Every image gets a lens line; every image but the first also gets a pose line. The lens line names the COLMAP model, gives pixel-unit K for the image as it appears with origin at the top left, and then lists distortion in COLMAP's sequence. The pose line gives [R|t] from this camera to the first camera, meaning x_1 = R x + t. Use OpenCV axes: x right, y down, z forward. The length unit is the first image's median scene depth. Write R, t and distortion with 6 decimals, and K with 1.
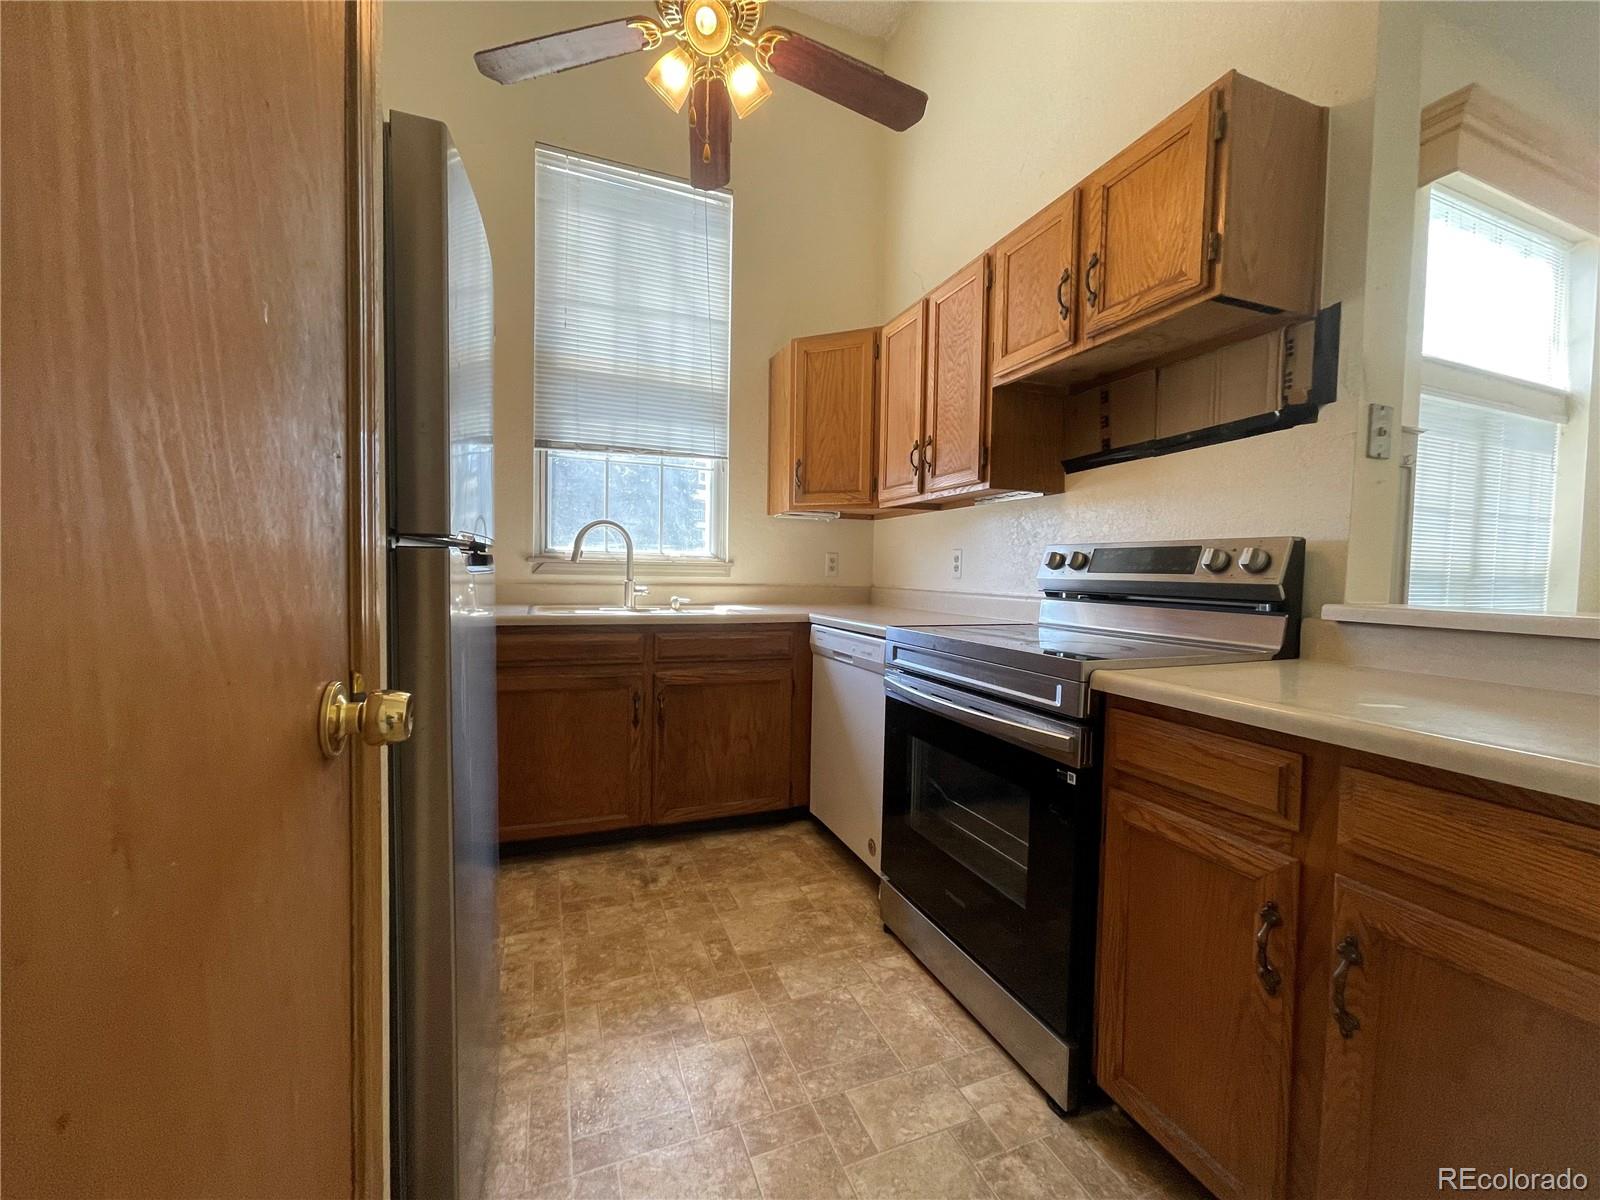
lens RADIAL K [[643.5, 0, 794.9], [0, 643.5, 598.1], [0, 0, 1]] dist [-0.002621, -0.000196]
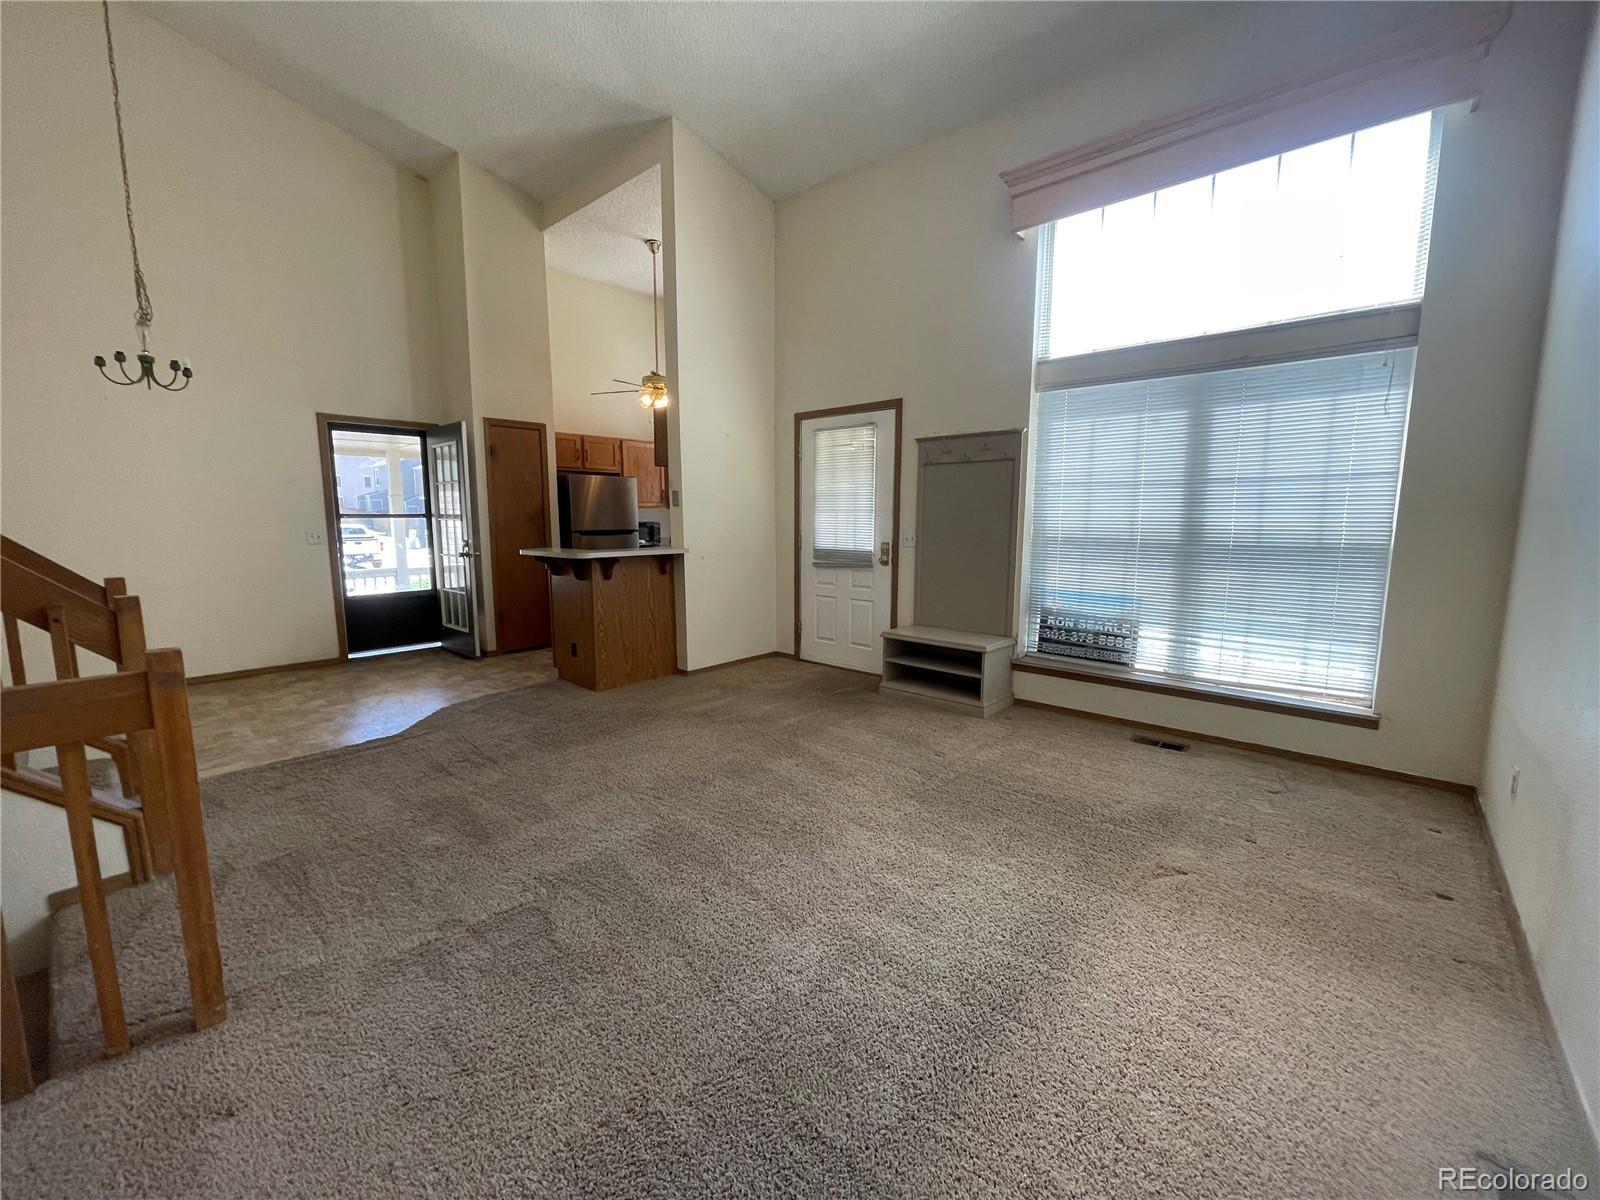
lens RADIAL K [[643.5, 0, 797.6], [0, 643.5, 602.6], [0, 0, 1]] dist [-0.002621, -0.000196]
pose [[0.451765, 0.099594, -0.886561, 2.258964], [-0.031877, 0.994917, 0.095523, -0.025196], [0.891568, -0.014893, 0.452643, -0.002727]]
